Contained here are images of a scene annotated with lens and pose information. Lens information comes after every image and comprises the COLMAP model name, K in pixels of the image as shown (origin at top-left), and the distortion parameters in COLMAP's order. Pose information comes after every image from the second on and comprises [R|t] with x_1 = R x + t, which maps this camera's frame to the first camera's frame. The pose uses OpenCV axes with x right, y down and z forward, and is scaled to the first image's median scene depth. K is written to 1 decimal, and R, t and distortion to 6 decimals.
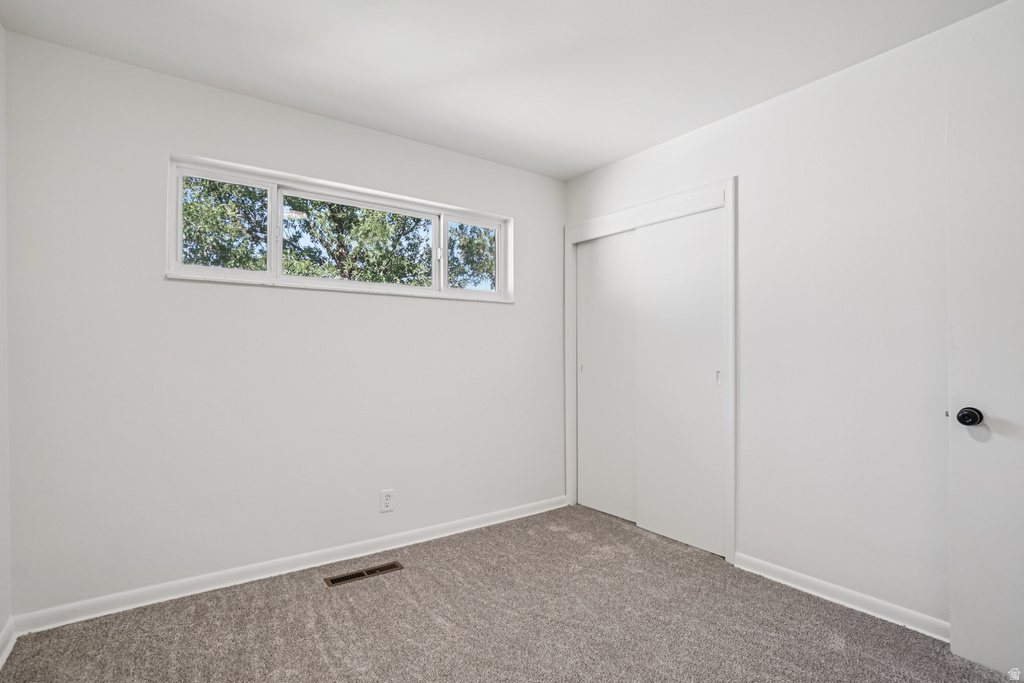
lens RADIAL K [[489.0, 0, 511.1], [0, 489.0, 337.6], [0, 0, 1]] dist [-0.002828, 0.000061]
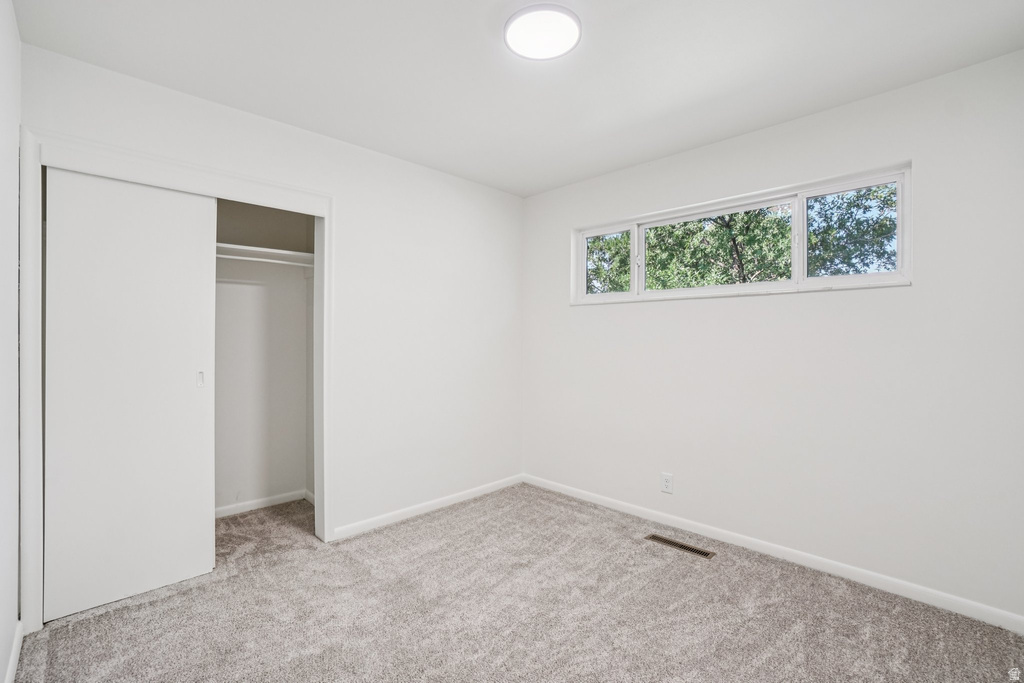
lens RADIAL K [[453.7, 0, 510.7], [0, 453.7, 342.7], [0, 0, 1]] dist [-0.013829, 0.000085]
pose [[0.162741, -0.010826, -0.986609, 0.678890], [0.007448, 0.999925, -0.009743, 0.018620], [0.986641, -0.005763, 0.162809, 0.444981]]
